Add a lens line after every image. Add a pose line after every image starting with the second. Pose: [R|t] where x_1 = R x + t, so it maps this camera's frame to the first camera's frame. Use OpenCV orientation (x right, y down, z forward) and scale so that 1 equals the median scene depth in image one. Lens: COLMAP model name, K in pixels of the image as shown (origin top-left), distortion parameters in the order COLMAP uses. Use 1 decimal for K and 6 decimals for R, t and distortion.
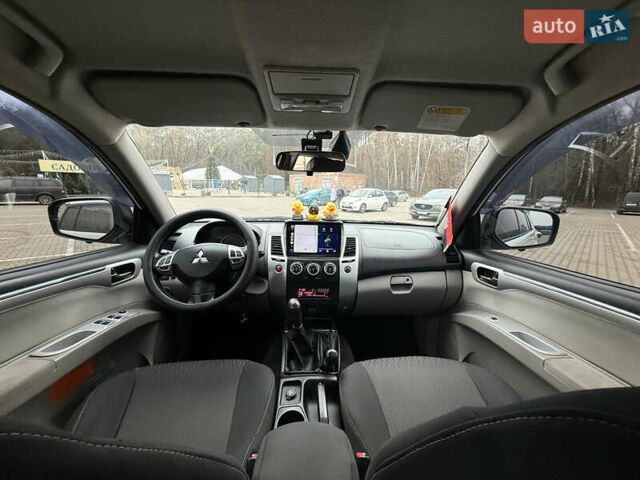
lens RADIAL K [[253.4, 0, 324.2], [0, 253.4, 237.9], [0, 0, 1]] dist [-0.000026, 0.000001]
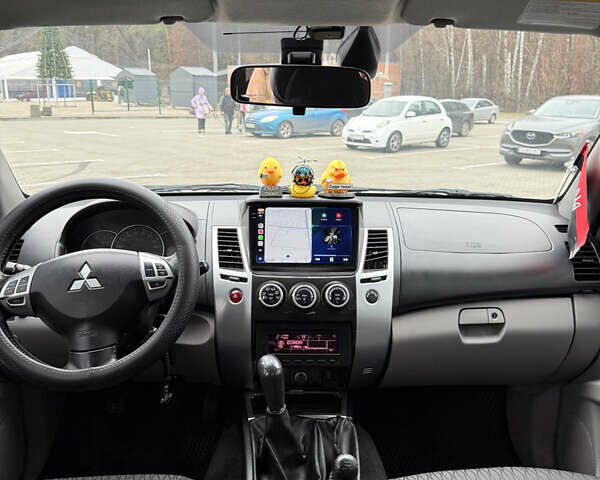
lens RADIAL K [[558.3, 0, 300.0], [0, 558.3, 240.0], [0, 0, 1]] dist [0.173650, -0.383694]
pose [[0.999878, -0.008167, -0.013335, -0.034358], [0.008910, 0.998352, 0.056684, -0.049732], [0.012850, -0.056796, 0.998303, -0.104287]]
